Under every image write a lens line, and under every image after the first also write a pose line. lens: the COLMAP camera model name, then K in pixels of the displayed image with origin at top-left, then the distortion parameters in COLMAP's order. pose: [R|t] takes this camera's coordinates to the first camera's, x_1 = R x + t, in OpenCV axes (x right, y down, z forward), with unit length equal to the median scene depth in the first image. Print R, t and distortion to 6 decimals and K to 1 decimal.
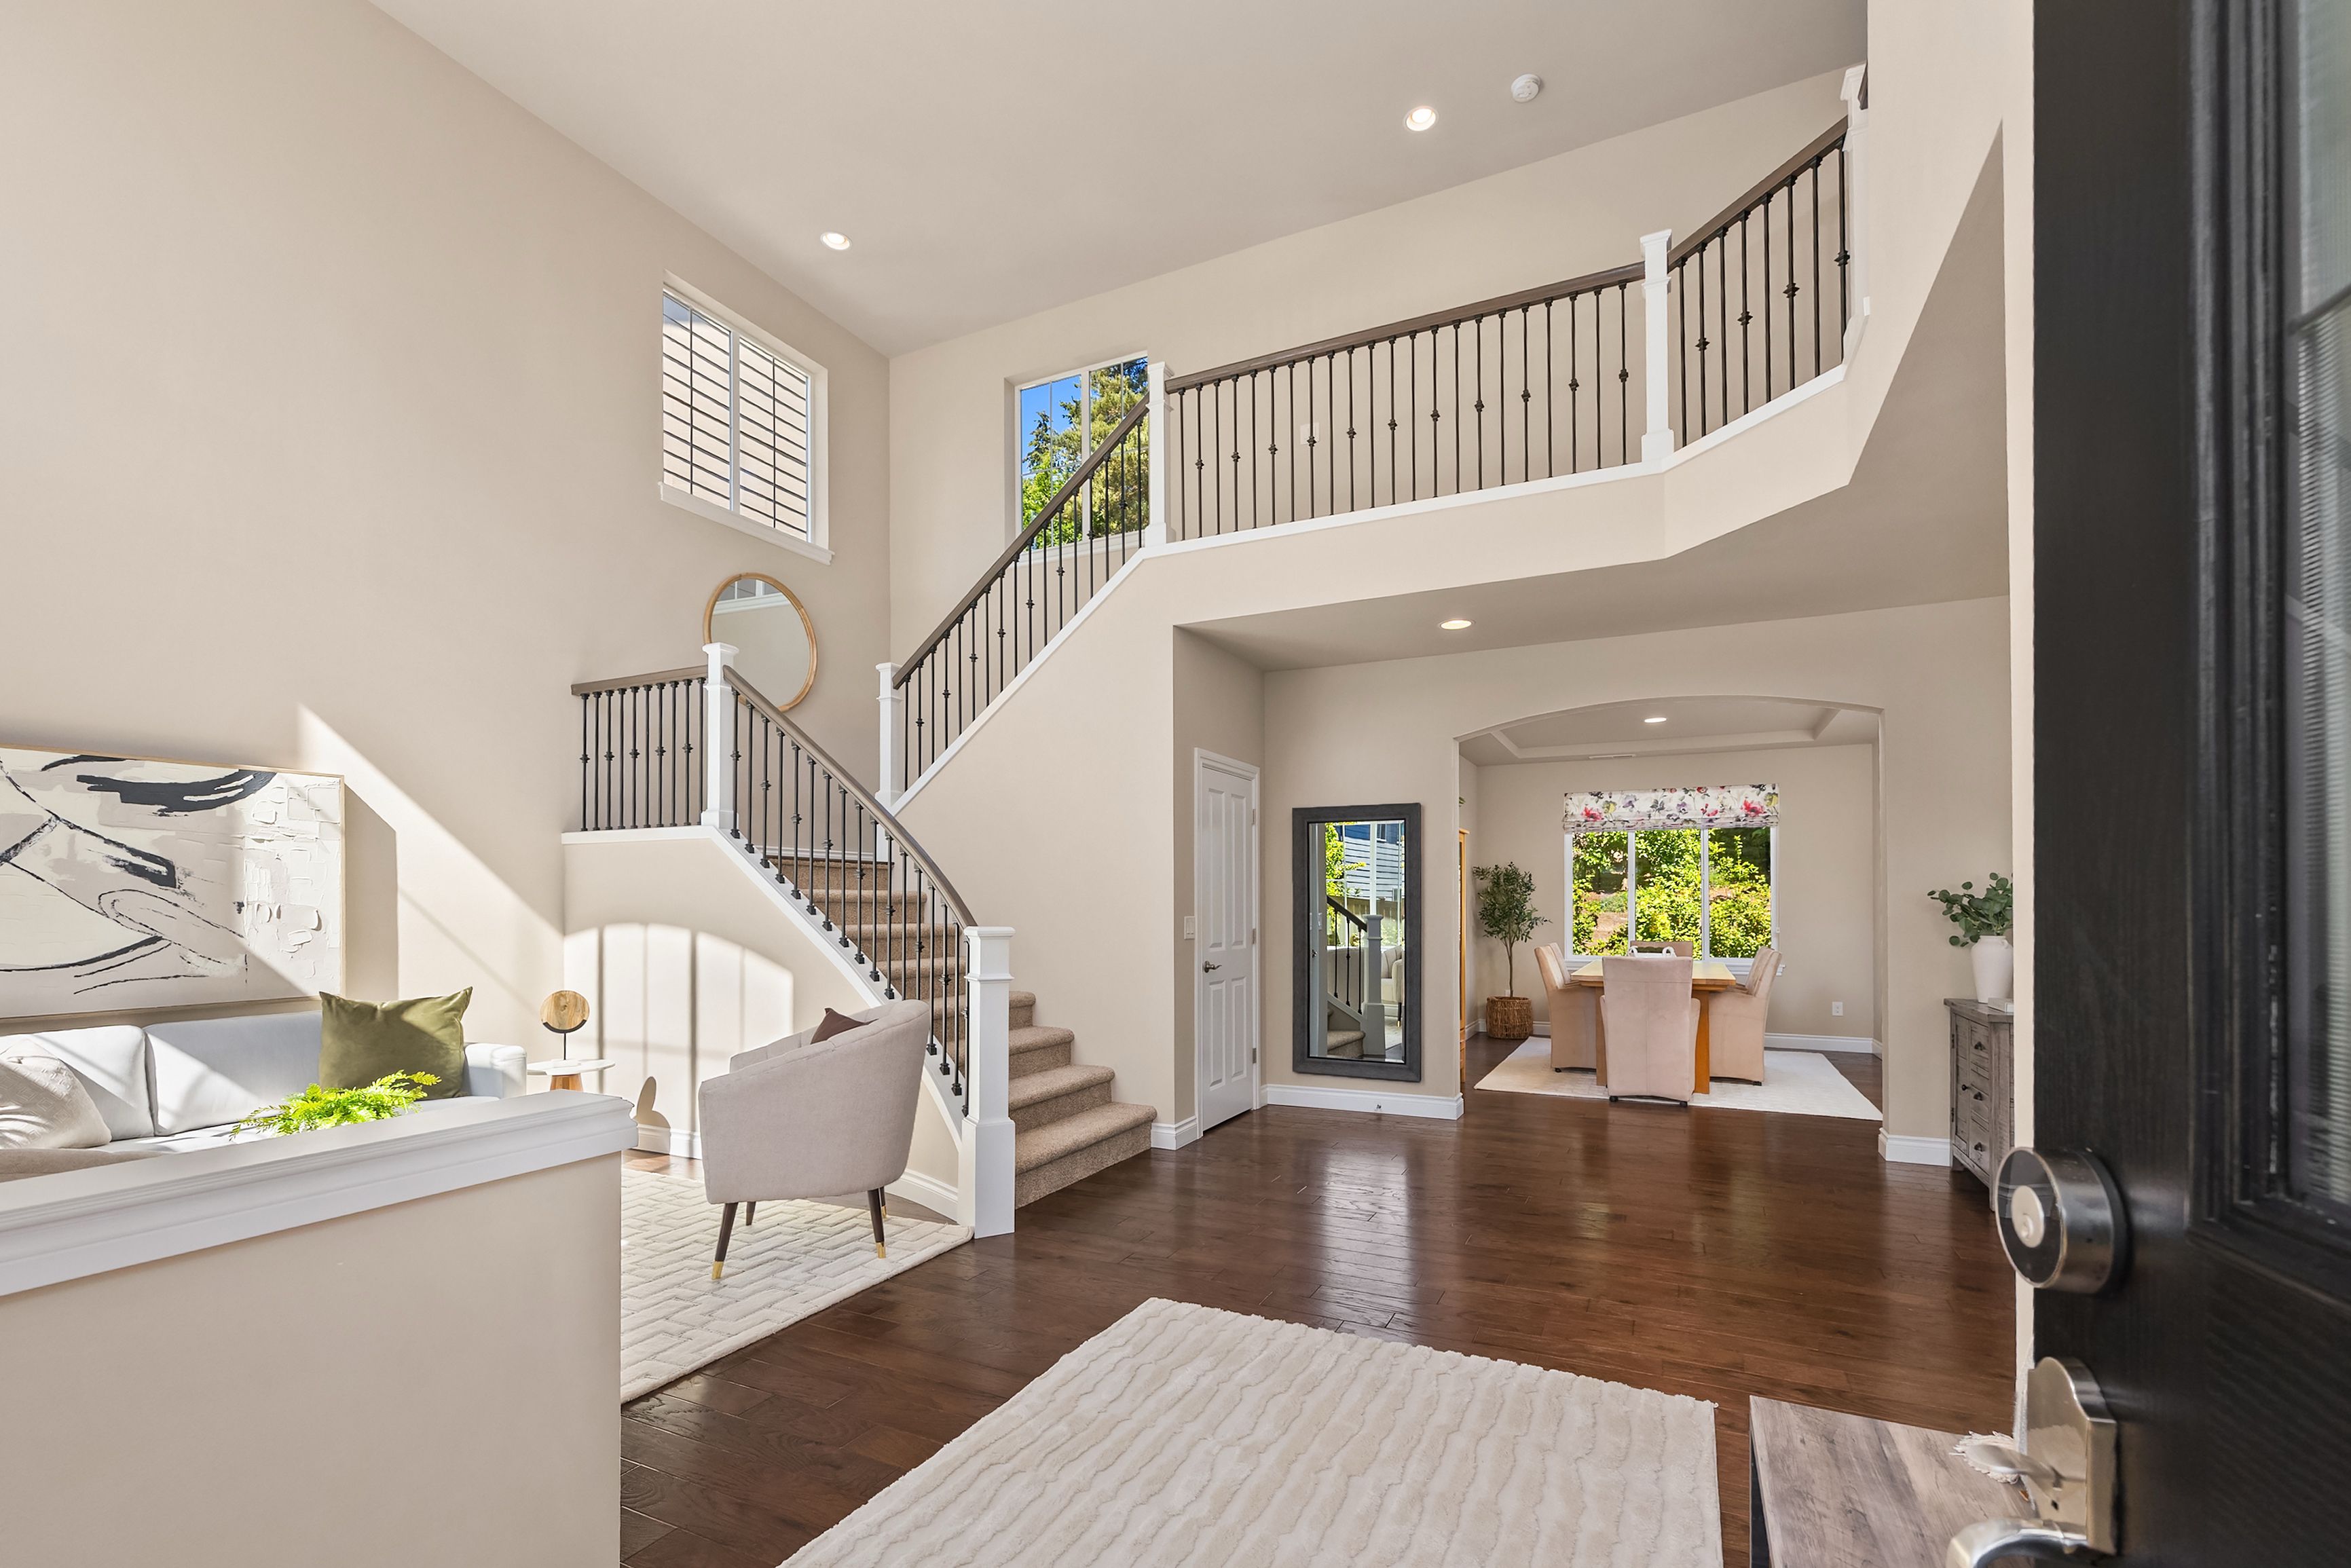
lens RADIAL K [[986.7, 0, 1183.1], [0, 986.7, 891.9], [0, 0, 1]] dist [-0.000528, -0.000302]
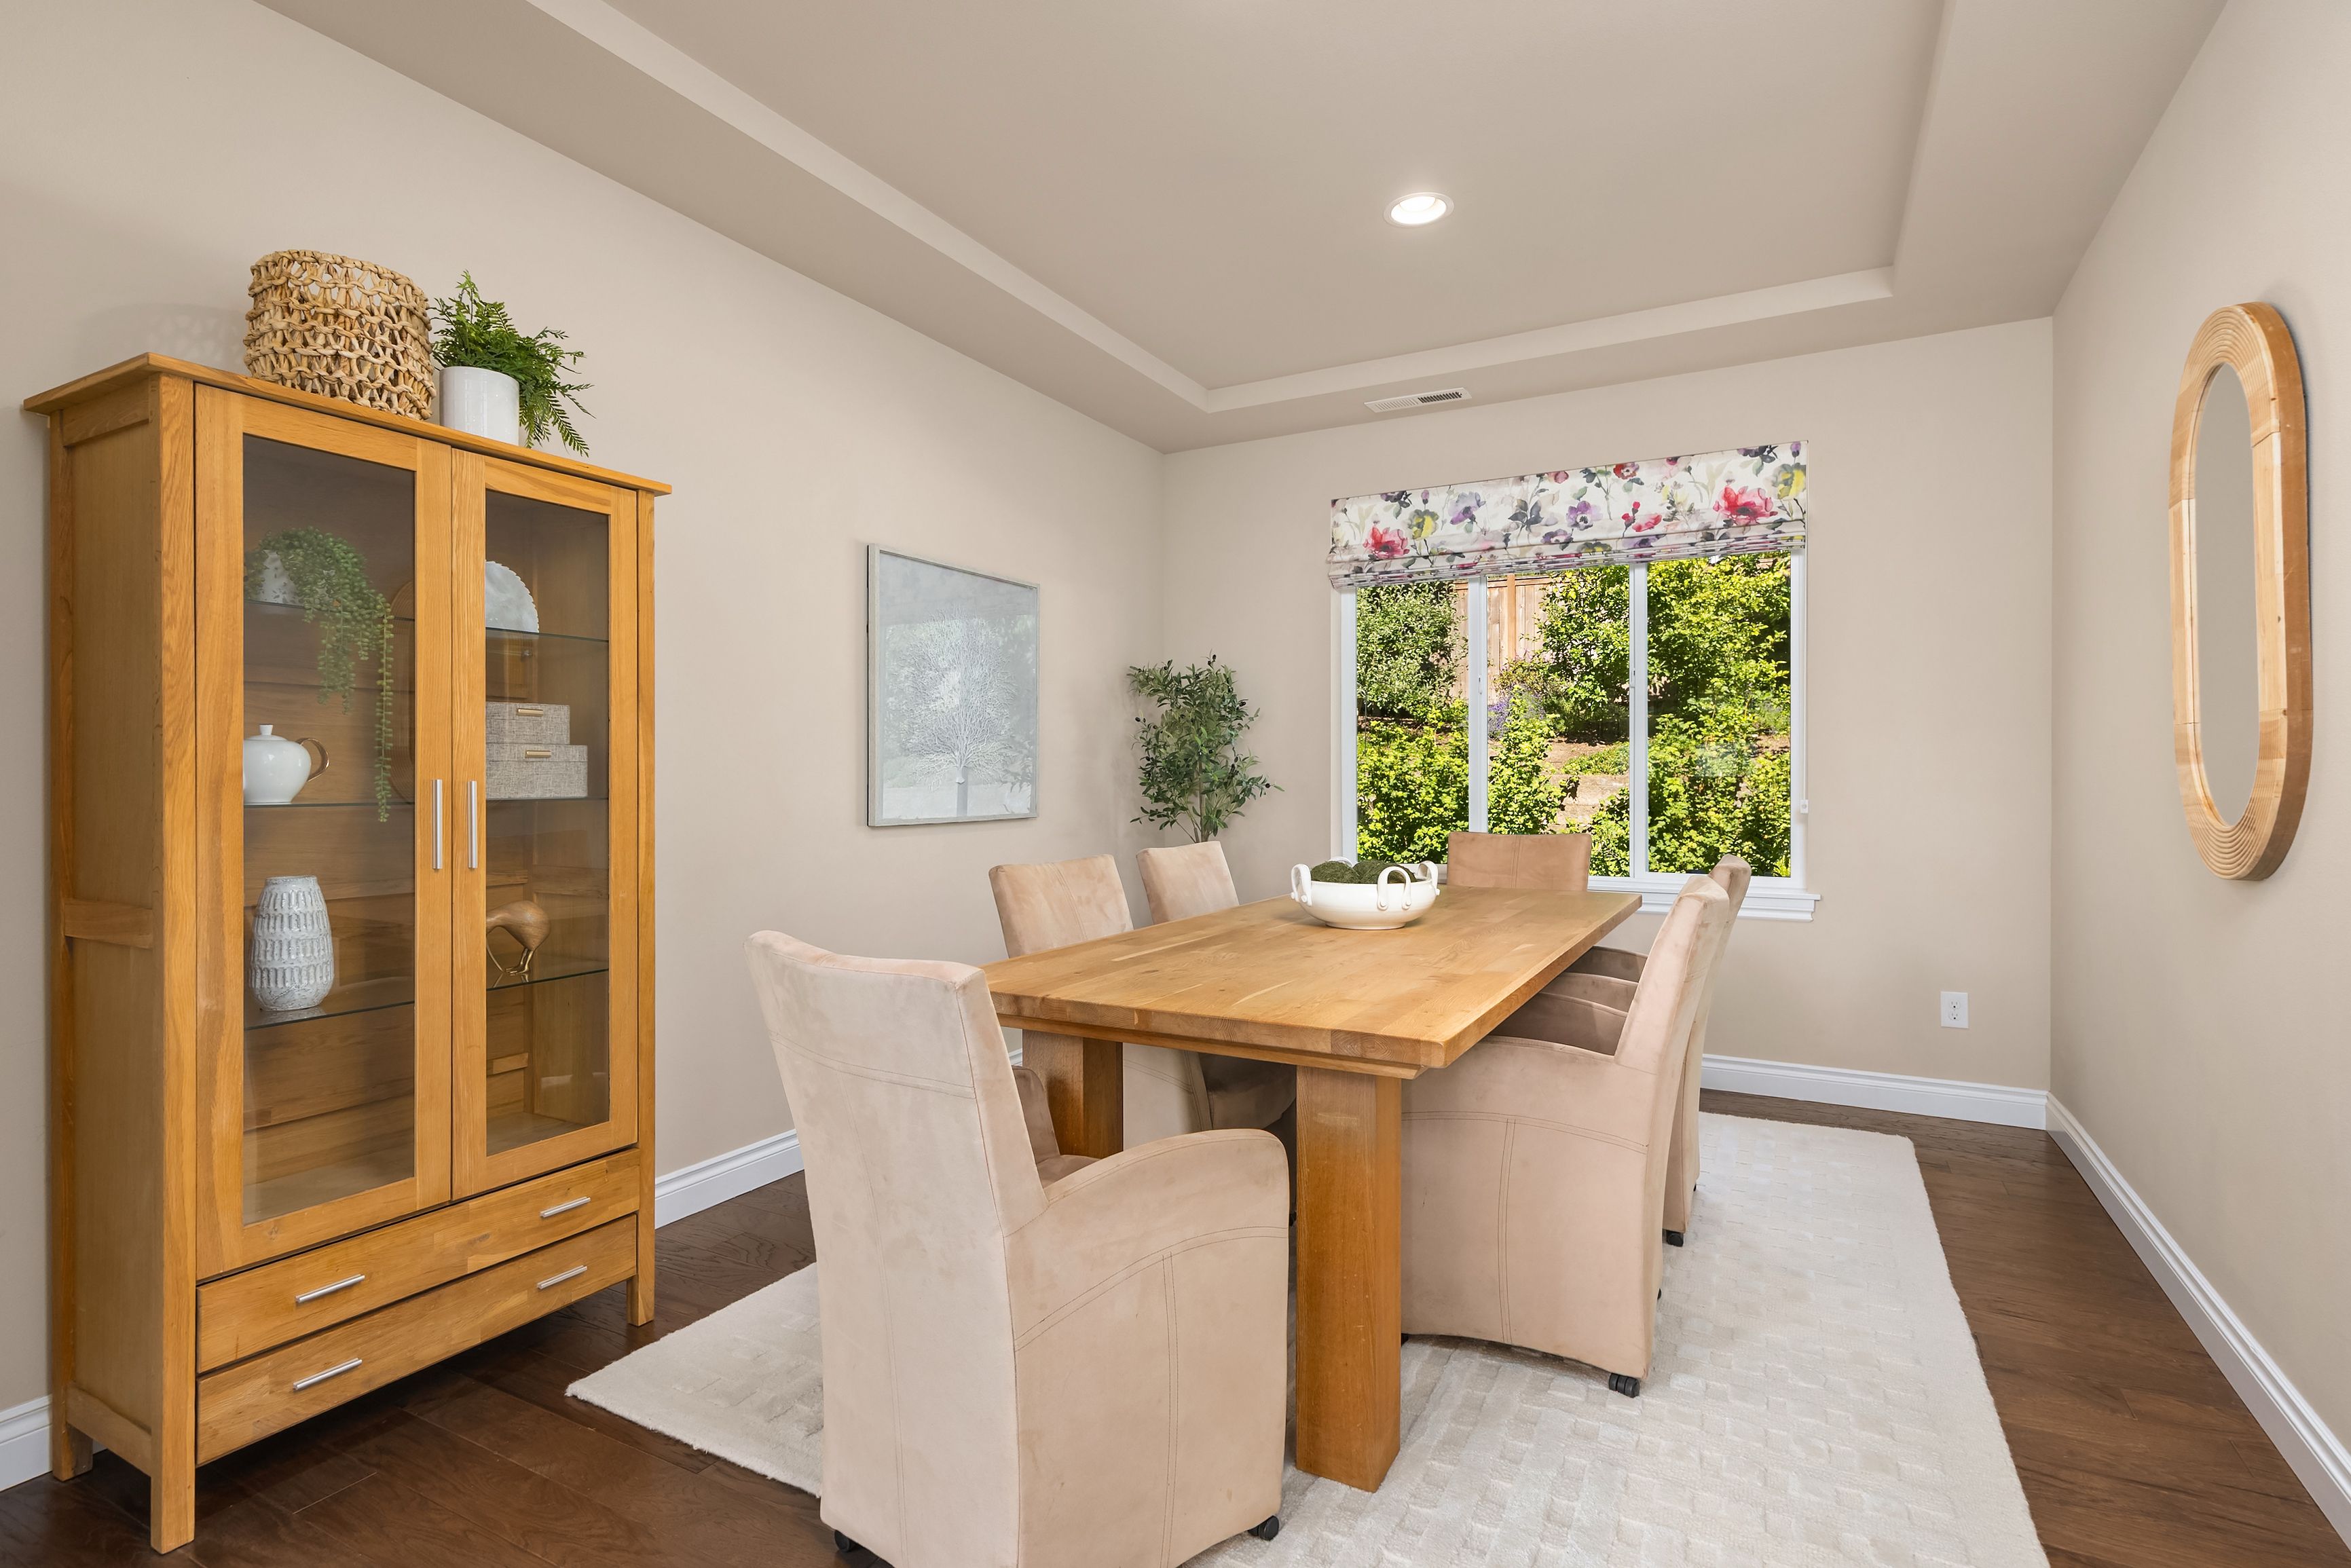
lens RADIAL K [[1112.1, 0, 1180.2], [0, 1112.1, 778.5], [0, 0, 1]] dist [-0.001963, -0.000078]
pose [[0.999195, -0.009248, -0.039024, 0.321399], [0.009838, 0.999840, 0.014959, 0.016645], [0.038880, -0.015331, 0.999126, 0.471806]]
